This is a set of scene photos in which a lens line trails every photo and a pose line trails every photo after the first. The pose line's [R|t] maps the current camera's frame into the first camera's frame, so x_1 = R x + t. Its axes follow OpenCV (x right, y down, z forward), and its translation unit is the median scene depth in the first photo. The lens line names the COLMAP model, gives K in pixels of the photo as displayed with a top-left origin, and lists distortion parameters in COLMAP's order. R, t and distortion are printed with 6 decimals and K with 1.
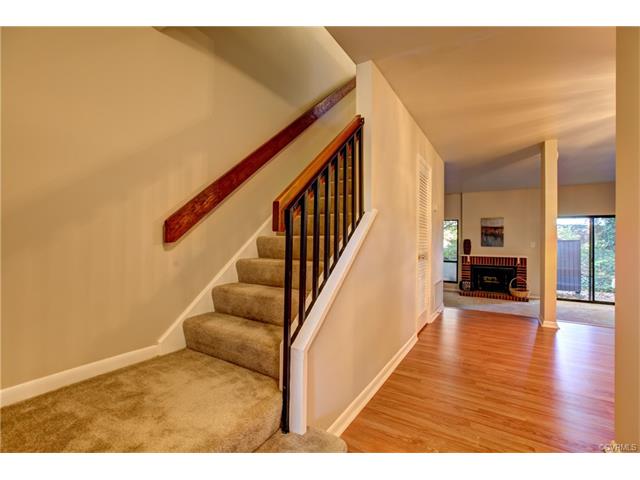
lens RADIAL K [[284.2, 0, 319.7], [0, 284.2, 237.0], [0, 0, 1]] dist [-0.024628, 0.010368]
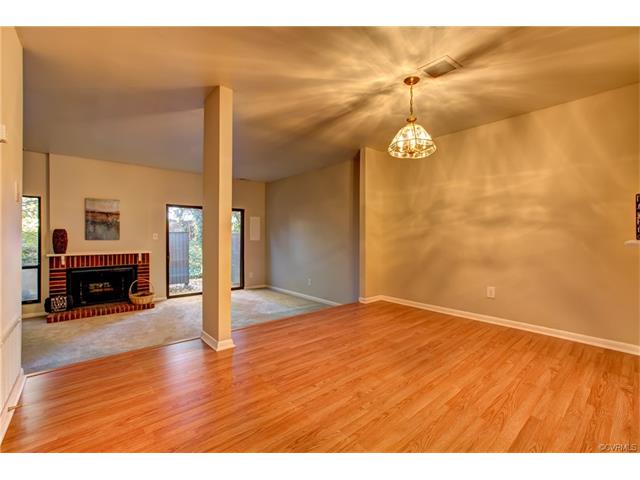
lens RADIAL K [[284.2, 0, 323.0], [0, 284.2, 237.2], [0, 0, 1]] dist [-0.024628, 0.010368]
pose [[0.289601, -0.011820, 0.957075, 0.100693], [-0.009212, 0.999843, 0.015135, 0.011526], [-0.957103, -0.013200, 0.289446, 0.272697]]
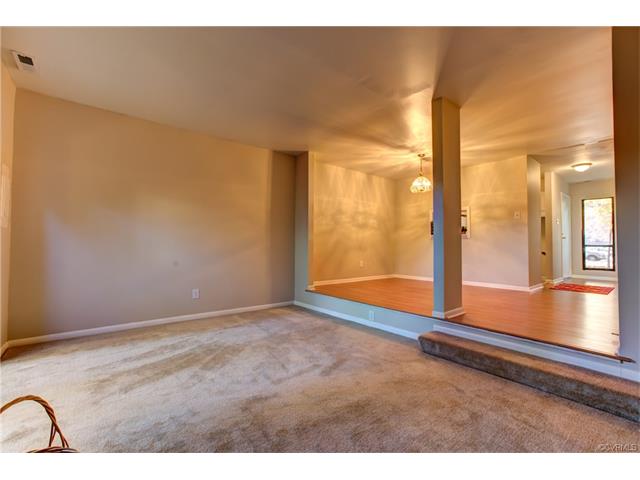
lens RADIAL K [[284.2, 0, 319.8], [0, 284.2, 233.7], [0, 0, 1]] dist [-0.024628, 0.010368]
pose [[-0.948000, -0.001897, 0.318265, 0.472540], [-0.017656, 0.998756, -0.046639, 0.058112], [-0.317780, -0.049833, -0.946854, 1.002444]]
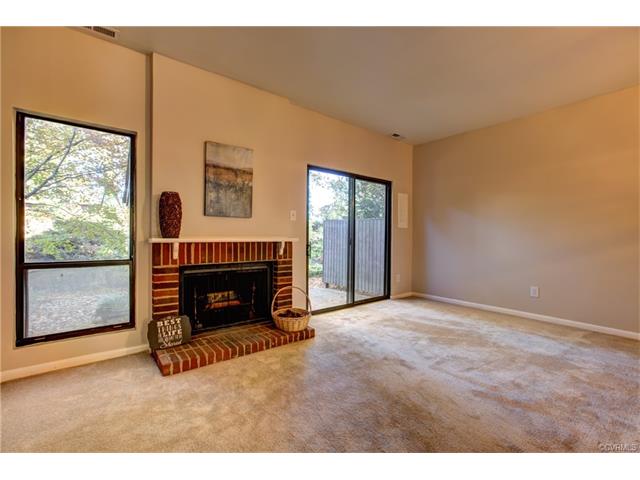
lens RADIAL K [[284.2, 0, 320.7], [0, 284.2, 238.7], [0, 0, 1]] dist [-0.024628, 0.010368]
pose [[0.336993, -0.012648, 0.941422, 0.275199], [-0.016335, 0.999681, 0.019279, 0.055377], [-0.941366, -0.021875, 0.336678, 0.740902]]
